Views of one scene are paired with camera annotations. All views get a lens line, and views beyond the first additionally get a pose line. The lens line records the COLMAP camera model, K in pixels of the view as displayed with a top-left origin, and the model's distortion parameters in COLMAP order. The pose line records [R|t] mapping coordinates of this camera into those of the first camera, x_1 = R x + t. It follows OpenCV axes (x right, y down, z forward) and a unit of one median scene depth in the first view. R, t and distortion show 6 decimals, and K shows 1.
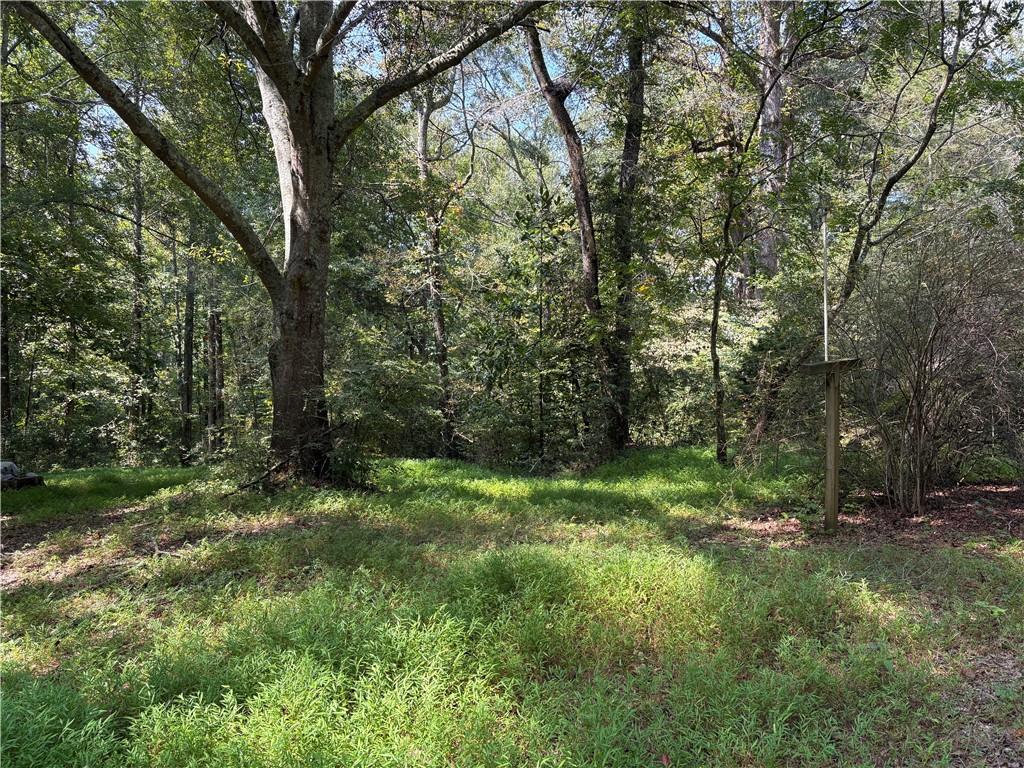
lens RADIAL K [[759.8, 0, 523.8], [0, 759.8, 380.4], [0, 0, 1]] dist [0.064801, -0.070415]
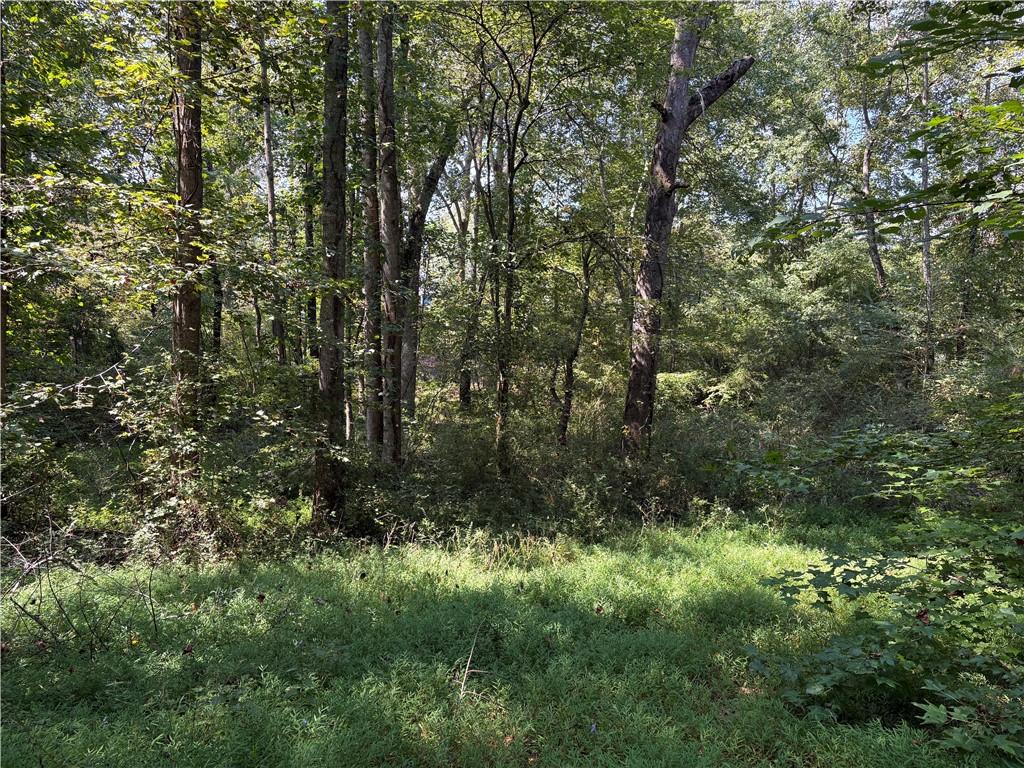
lens RADIAL K [[795.4, 0, 510.2], [0, 795.4, 372.8], [0, 0, 1]] dist [0.057824, -0.002230]
pose [[0.994940, -0.000016, -0.100467, -0.349676], [0.003334, 0.999455, 0.032855, 0.045999], [0.100411, -0.033024, 0.994398, 0.701132]]
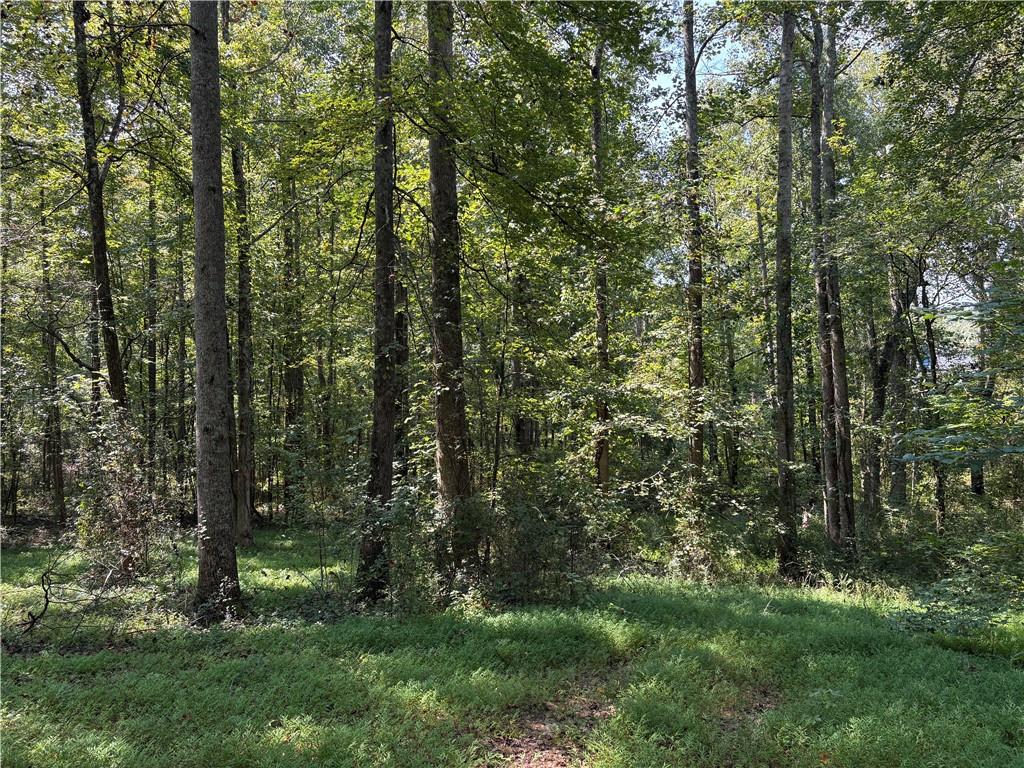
lens RADIAL K [[754.4, 0, 511.7], [0, 754.4, 381.2], [0, 0, 1]] dist [0.059493, -0.063918]
pose [[0.721949, -0.059284, -0.689402, -0.223908], [0.017866, 0.997588, -0.067076, 0.021510], [0.691716, 0.036109, 0.721266, 0.518229]]
